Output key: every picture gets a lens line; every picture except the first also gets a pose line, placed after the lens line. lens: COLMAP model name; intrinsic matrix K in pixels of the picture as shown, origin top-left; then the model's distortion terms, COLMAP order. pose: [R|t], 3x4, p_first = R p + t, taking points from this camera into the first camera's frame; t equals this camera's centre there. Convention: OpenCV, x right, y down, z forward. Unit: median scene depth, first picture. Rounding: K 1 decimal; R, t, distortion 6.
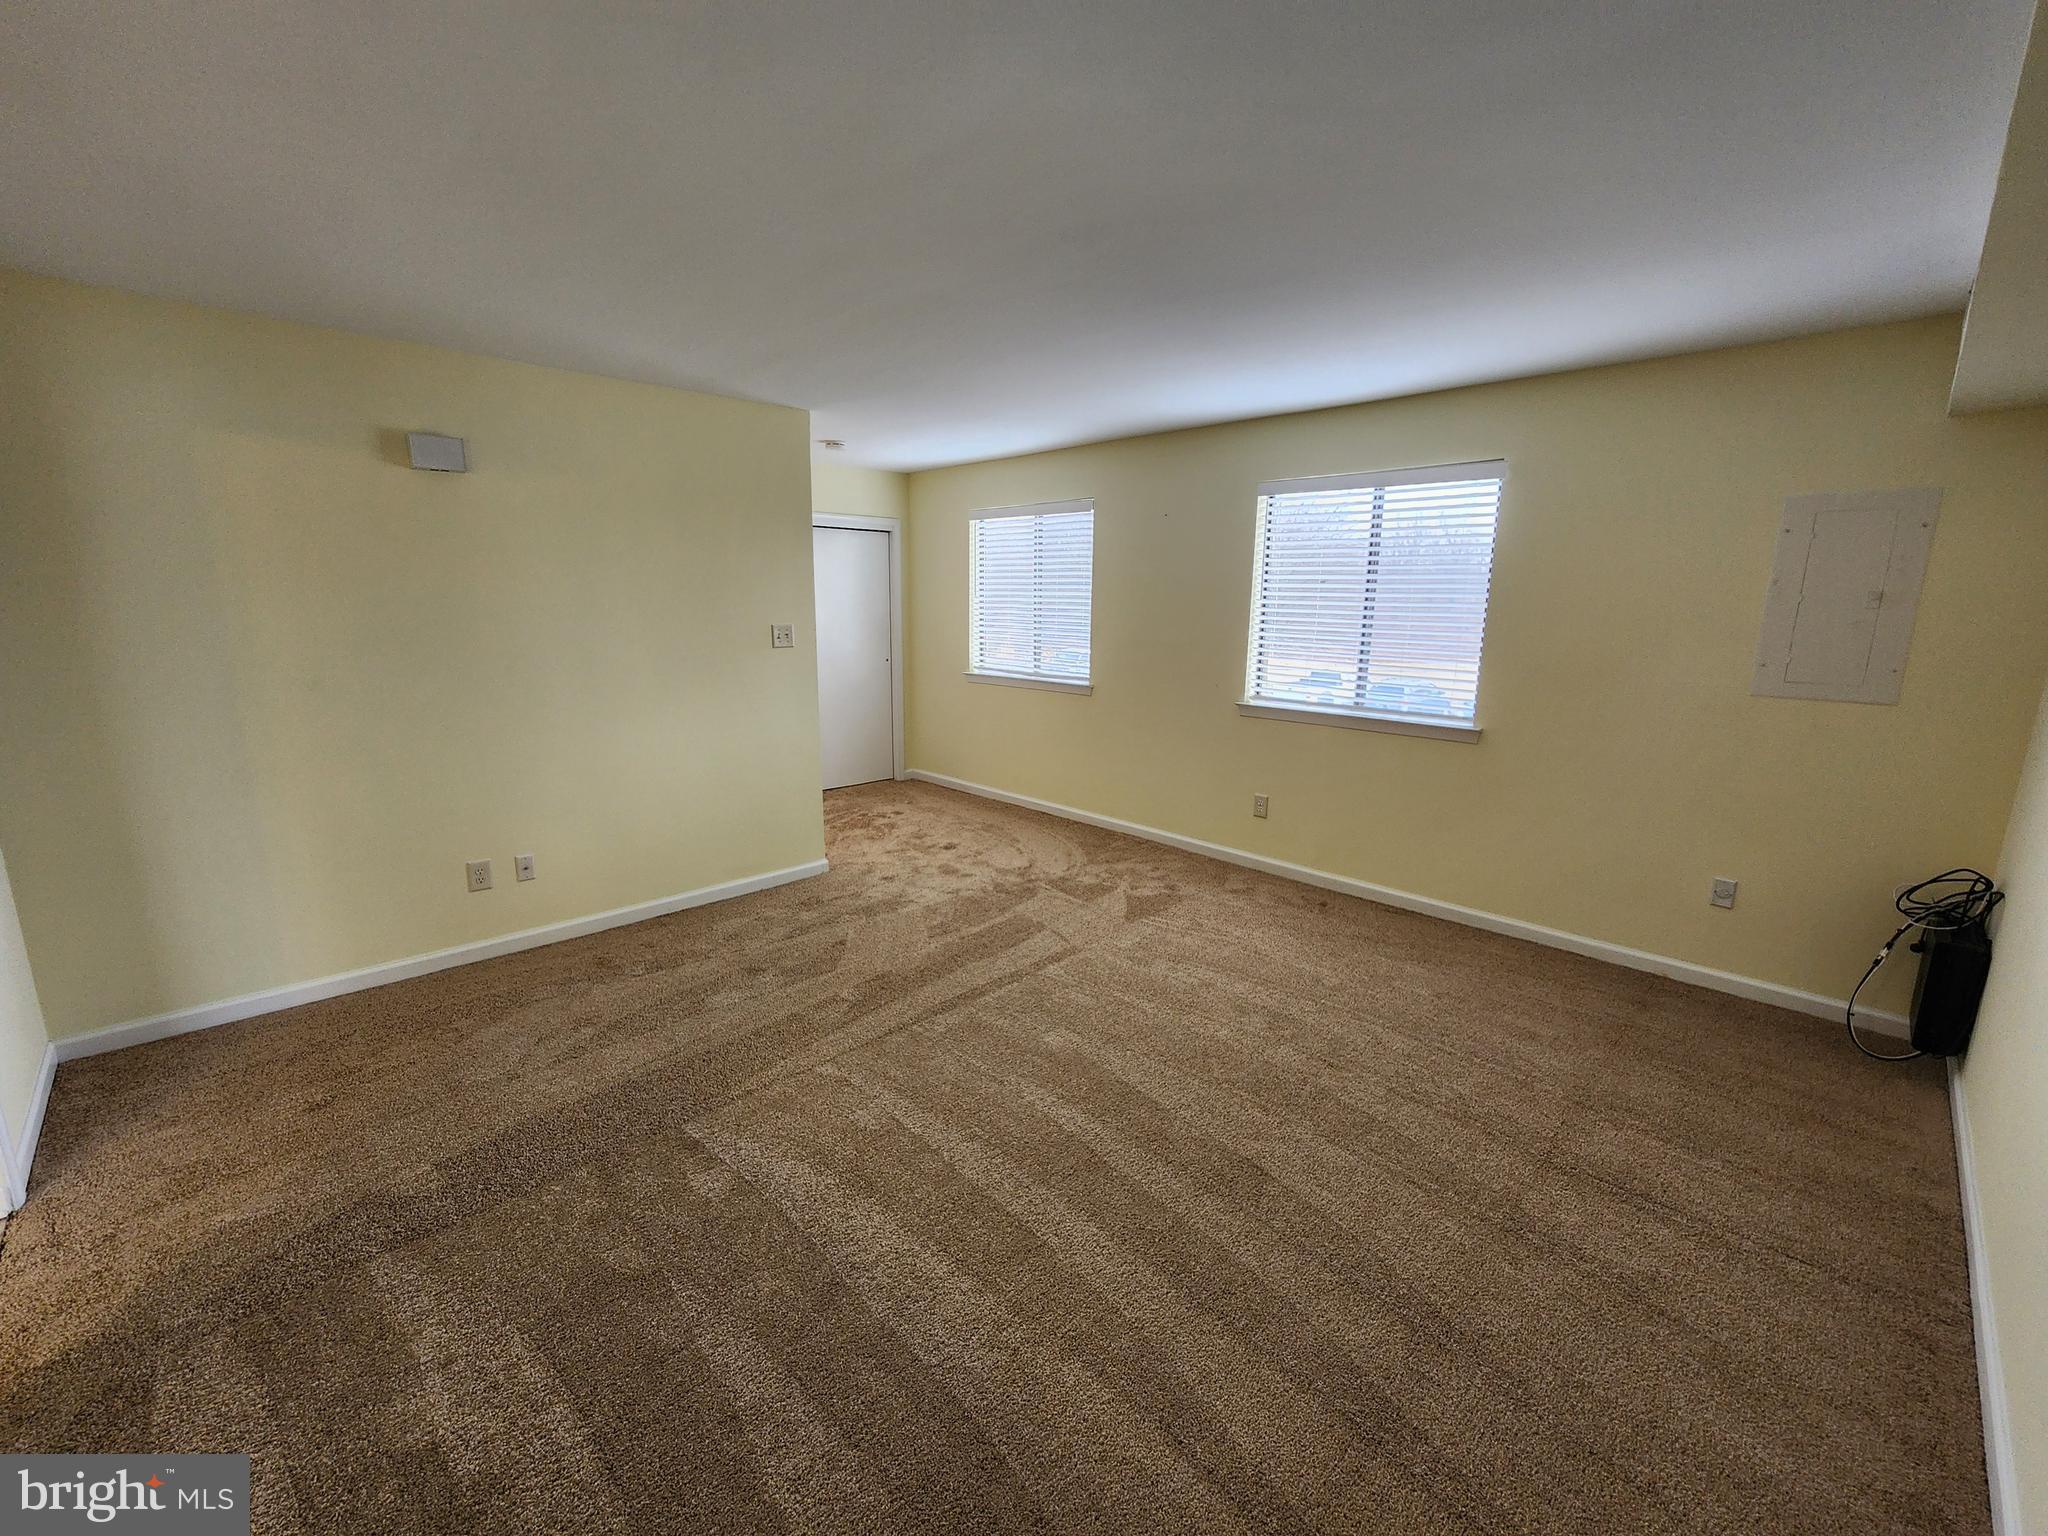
lens RADIAL K [[837.8, 0, 1024.0], [0, 837.8, 768.0], [0, 0, 1]] dist [-0.000529, 0.000371]
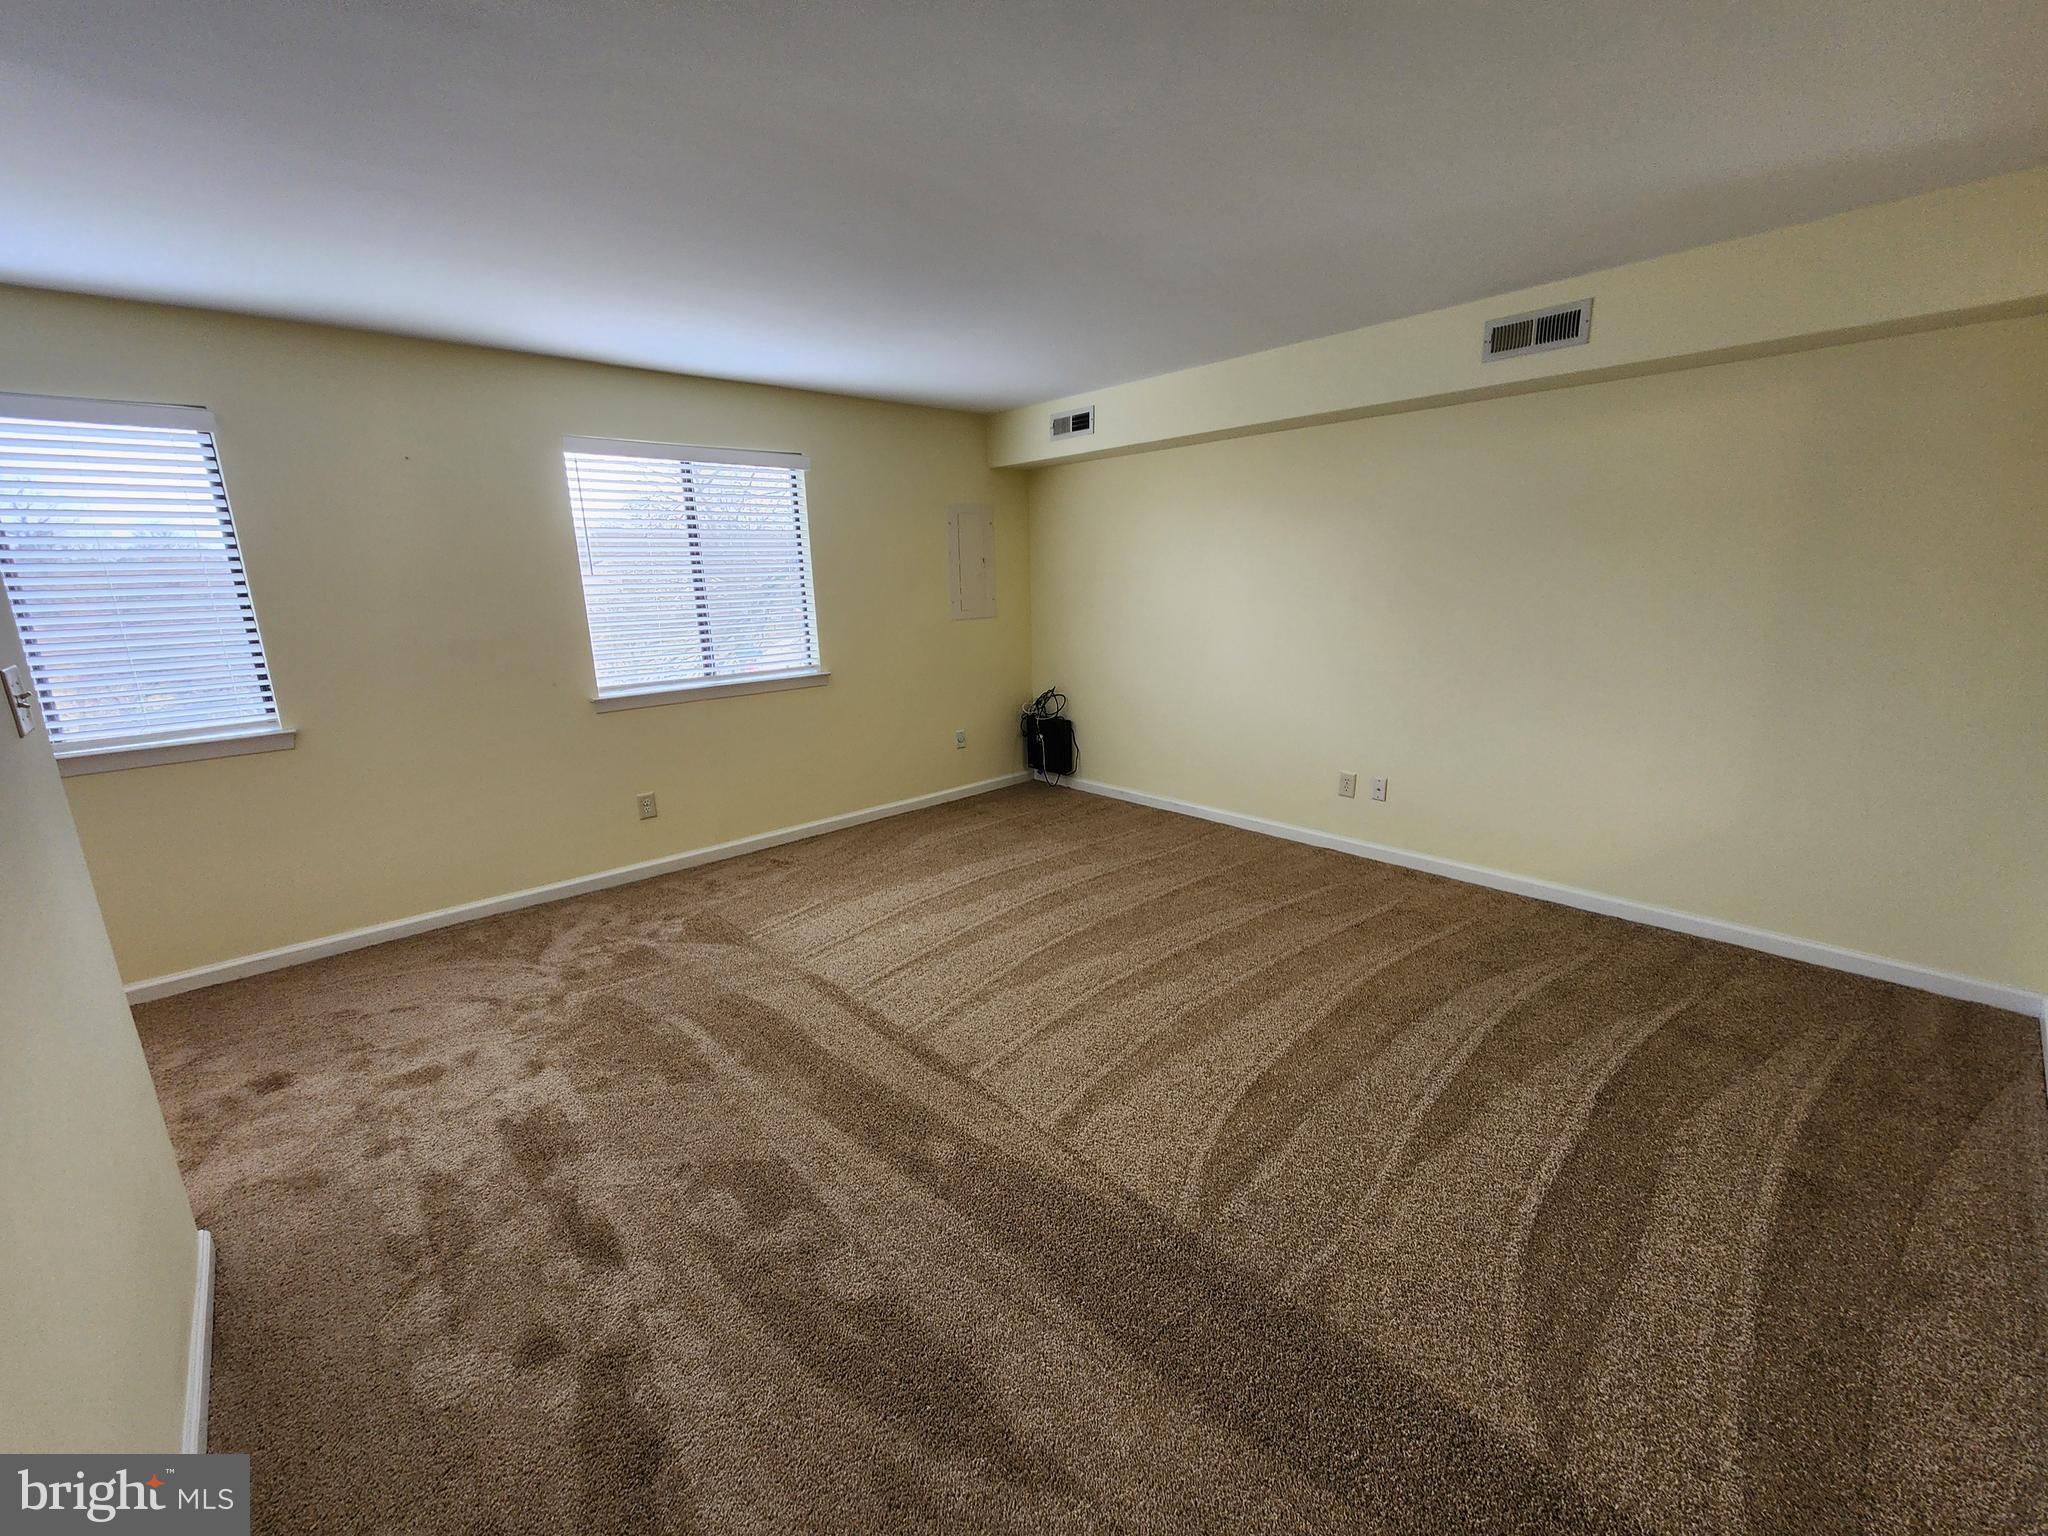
lens RADIAL K [[834.2, 0, 1024.0], [0, 834.2, 768.0], [0, 0, 1]] dist [0.000362, 0.000485]
pose [[0.026332, -0.242120, 0.969889, -0.719907], [0.224297, 0.946918, 0.230297, -0.138093], [-0.974165, 0.211479, 0.079241, 0.672050]]
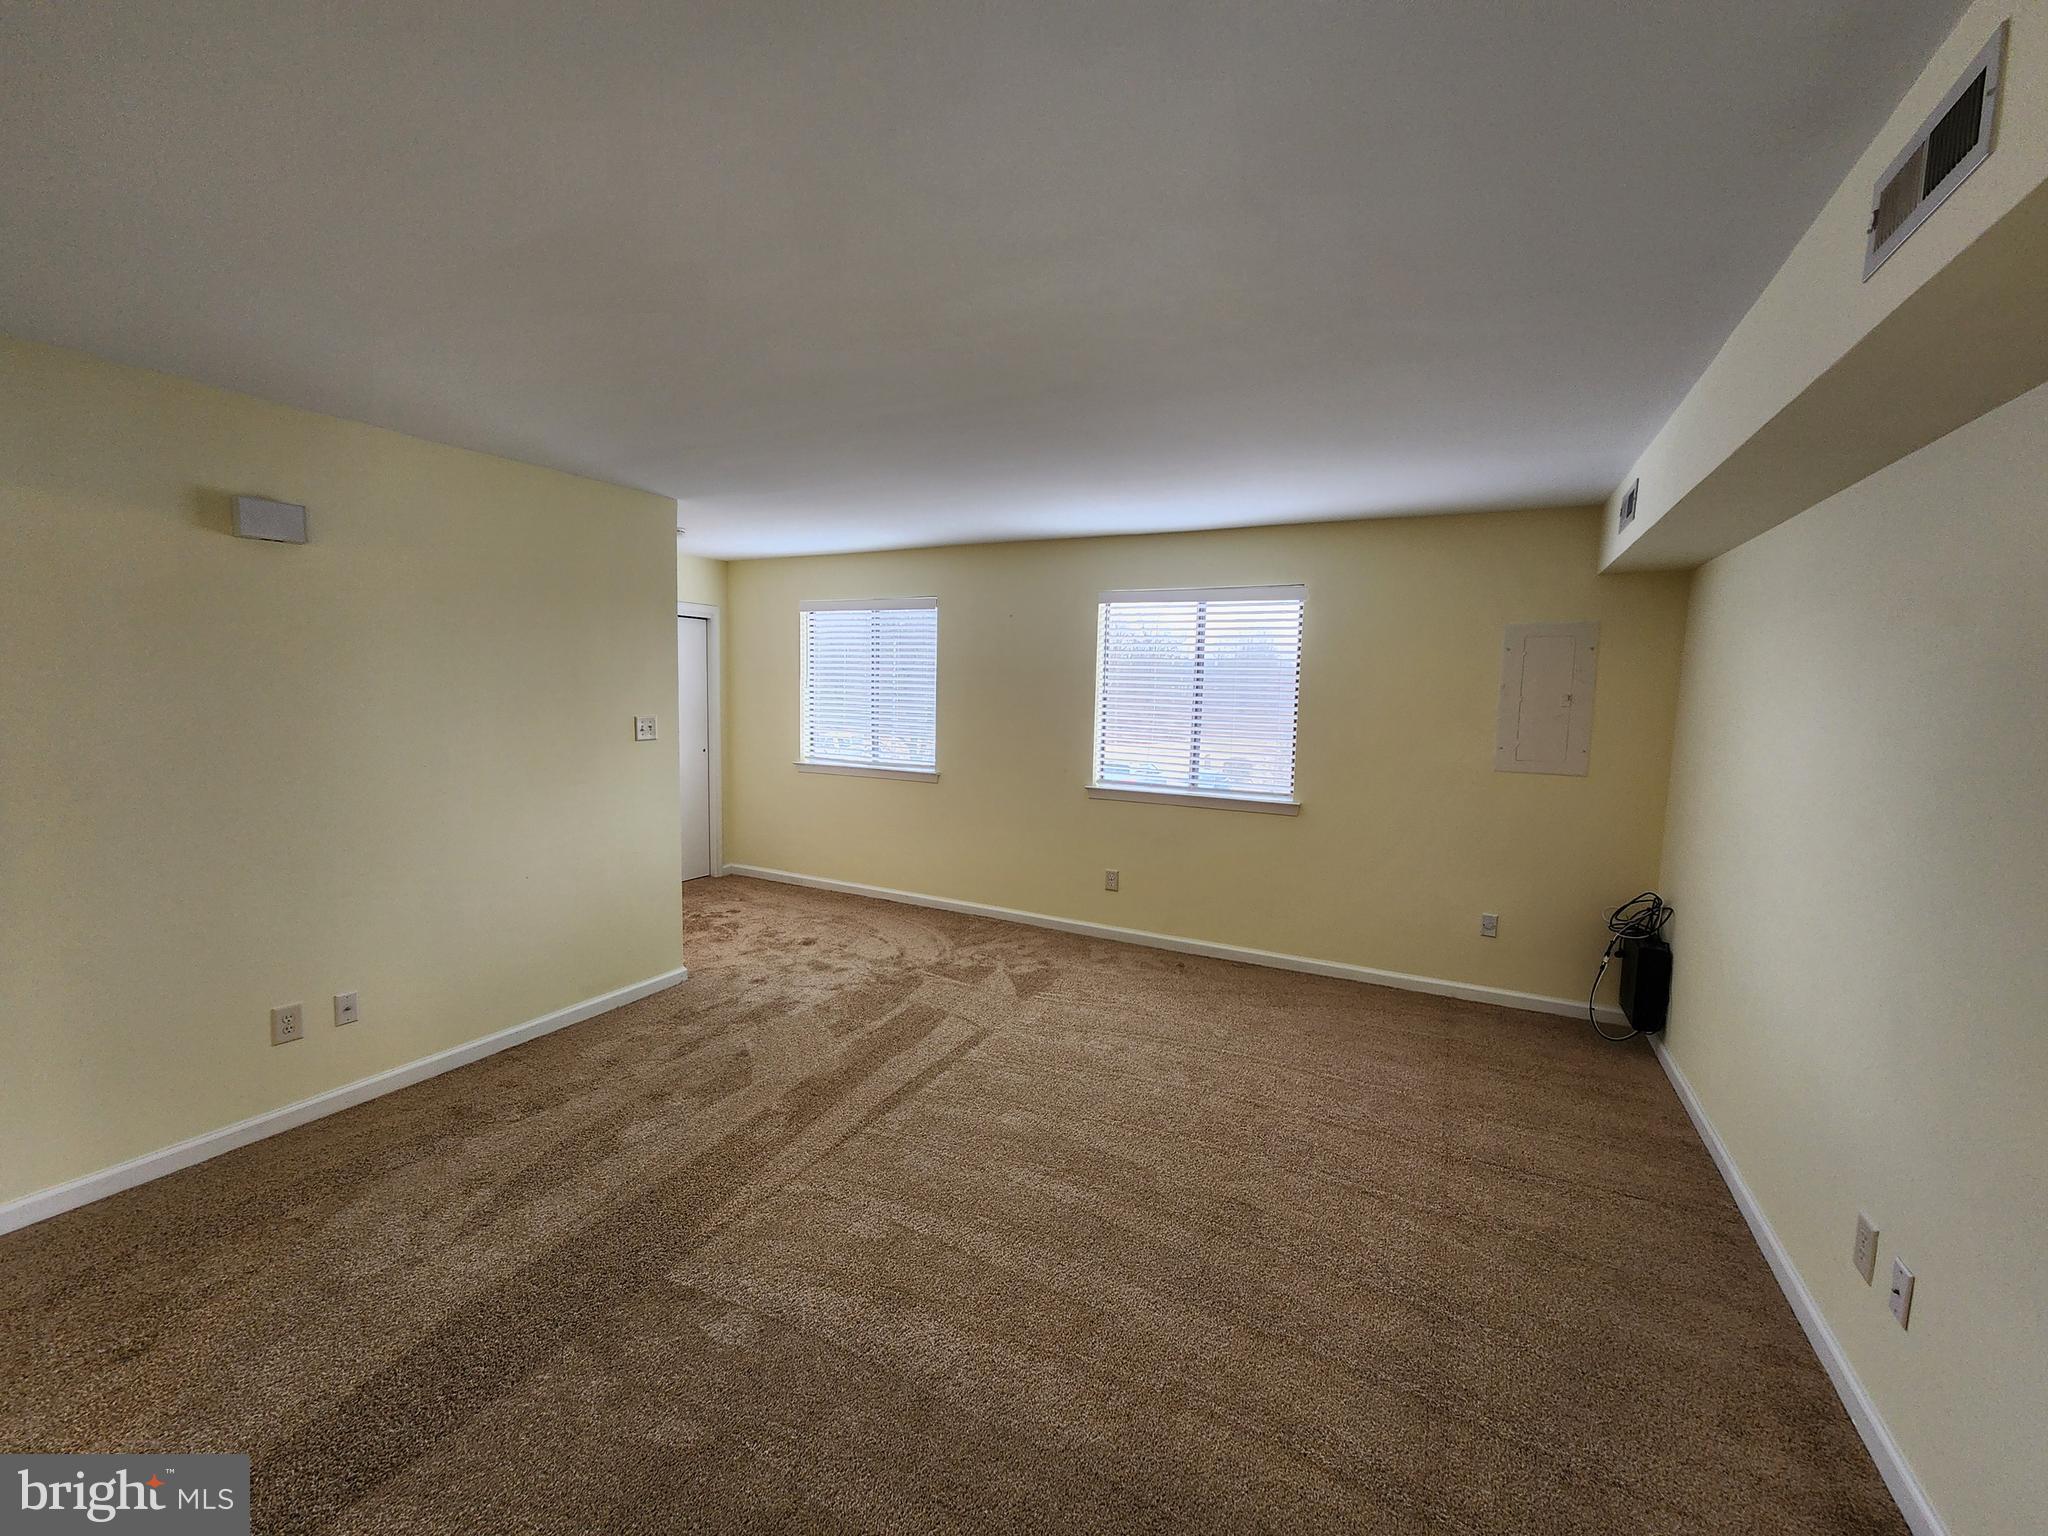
lens RADIAL K [[834.2, 0, 1024.0], [0, 834.2, 768.0], [0, 0, 1]] dist [0.000362, 0.000485]
pose [[0.950158, -0.019188, 0.311177, -0.206901], [0.049797, 0.994631, -0.090720, -0.008974], [-0.307765, 0.101694, 0.946012, -0.011844]]
